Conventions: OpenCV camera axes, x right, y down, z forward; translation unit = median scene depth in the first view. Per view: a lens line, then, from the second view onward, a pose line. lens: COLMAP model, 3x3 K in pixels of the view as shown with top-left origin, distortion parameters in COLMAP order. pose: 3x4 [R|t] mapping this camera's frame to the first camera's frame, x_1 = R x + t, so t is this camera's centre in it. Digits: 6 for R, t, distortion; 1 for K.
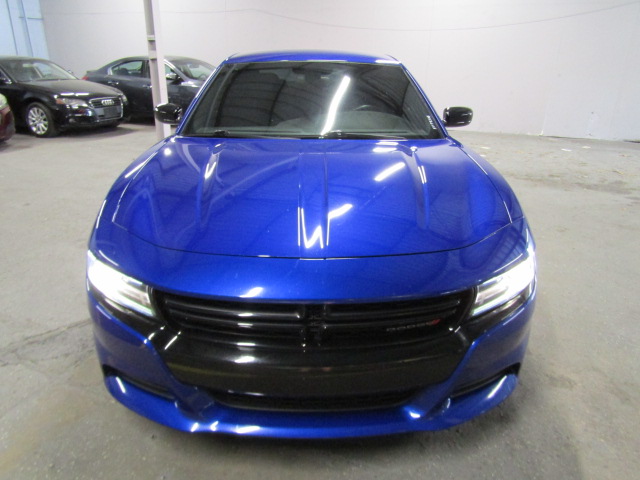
lens RADIAL K [[450.6, 0, 320.9], [0, 450.6, 241.6], [0, 0, 1]] dist [-0.008337, -0.002826]
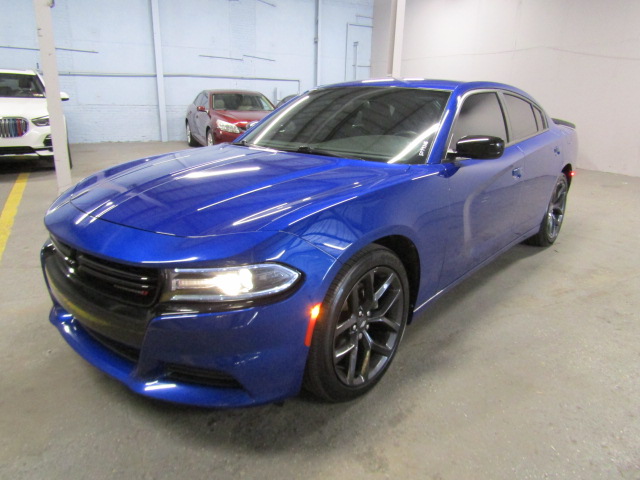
lens RADIAL K [[450.6, 0, 321.0], [0, 450.6, 239.5], [0, 0, 1]] dist [-0.008337, -0.002826]
pose [[0.748771, 0.196494, -0.633034, 0.891468], [-0.251541, 0.967842, 0.002889, -0.054654], [0.613245, 0.157071, 0.774118, 0.247560]]
